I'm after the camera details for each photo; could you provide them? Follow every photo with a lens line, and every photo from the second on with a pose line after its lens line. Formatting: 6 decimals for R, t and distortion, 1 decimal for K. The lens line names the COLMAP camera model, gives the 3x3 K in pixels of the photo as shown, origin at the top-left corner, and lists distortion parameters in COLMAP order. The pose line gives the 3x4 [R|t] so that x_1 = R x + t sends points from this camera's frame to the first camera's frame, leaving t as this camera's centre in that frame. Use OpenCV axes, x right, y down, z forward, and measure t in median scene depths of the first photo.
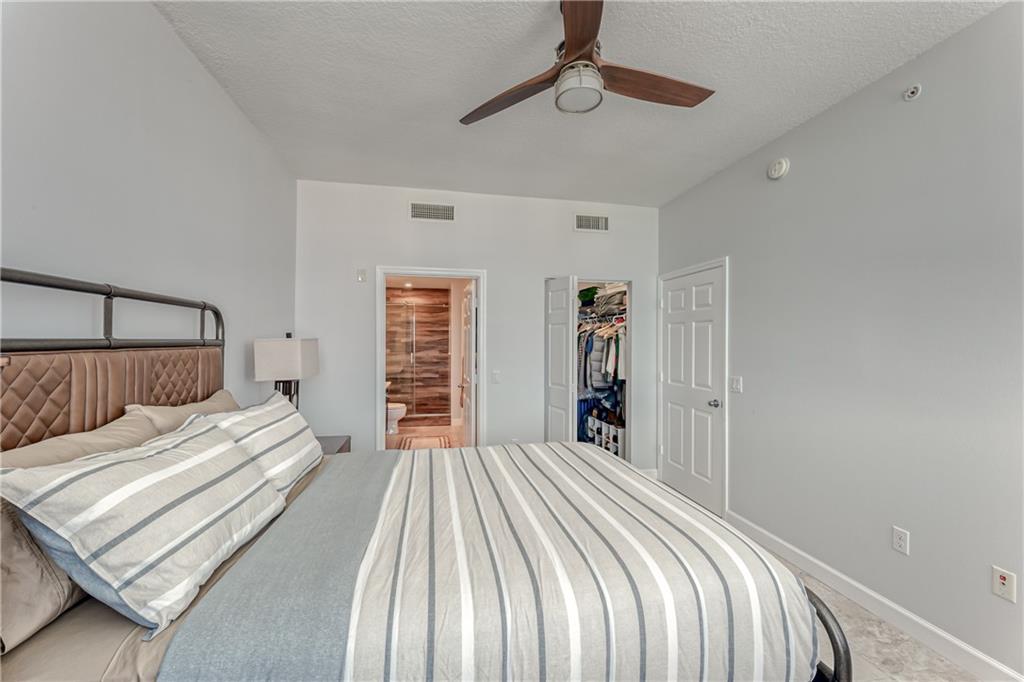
lens RADIAL K [[409.7, 0, 511.2], [0, 409.7, 339.9], [0, 0, 1]] dist [0.004200, -0.000053]
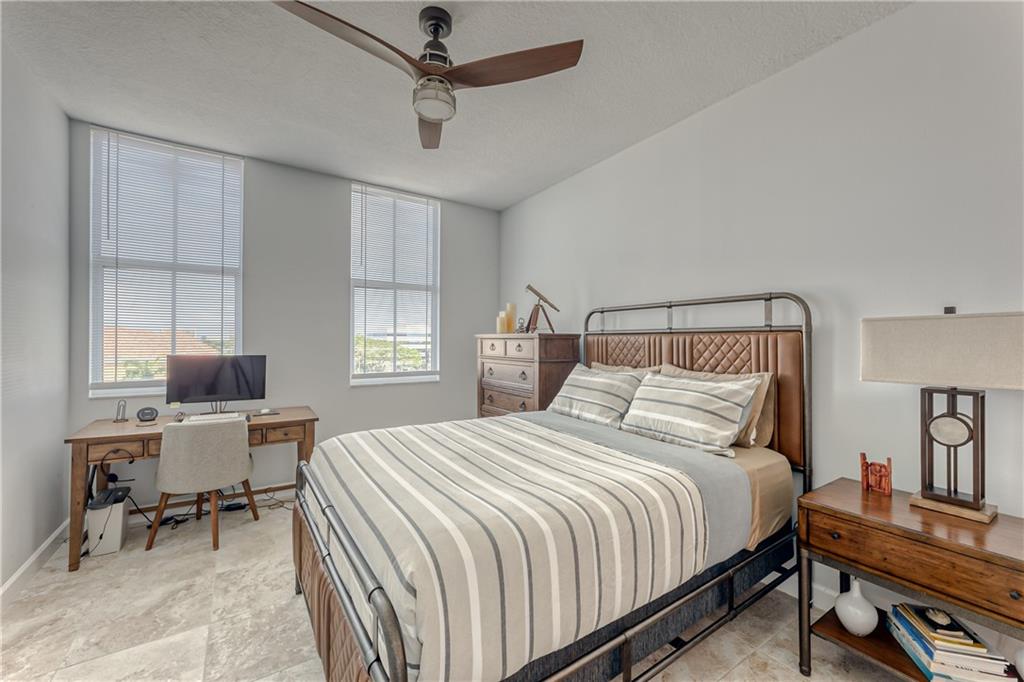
lens RADIAL K [[412.0, 0, 511.8], [0, 412.0, 339.5], [0, 0, 1]] dist [0.001980, -0.000109]
pose [[-0.927372, -0.010212, -0.374002, 0.170365], [-0.006966, 0.999925, -0.010031, 0.027241], [0.374077, -0.006697, -0.927374, 0.939270]]
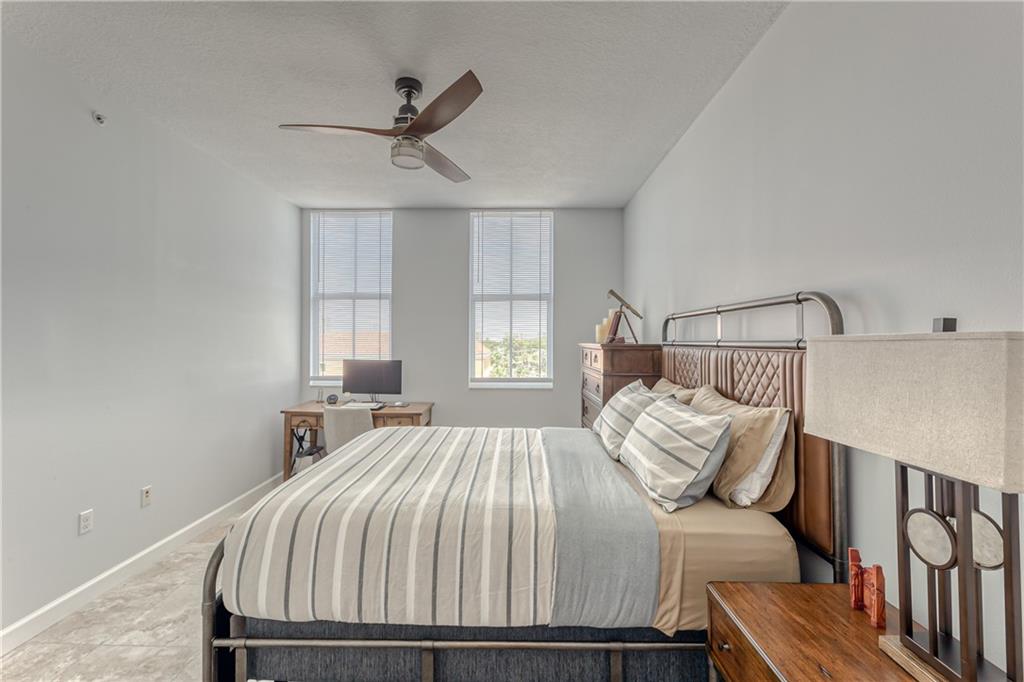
lens RADIAL K [[432.2, 0, 501.7], [0, 432.2, 335.8], [0, 0, 1]] dist [0.001232, 0.000181]
pose [[-0.972230, -0.005140, 0.233971, -0.207683], [-0.008442, 0.999878, -0.013111, 0.002115], [-0.233875, -0.014722, -0.972155, 1.015552]]
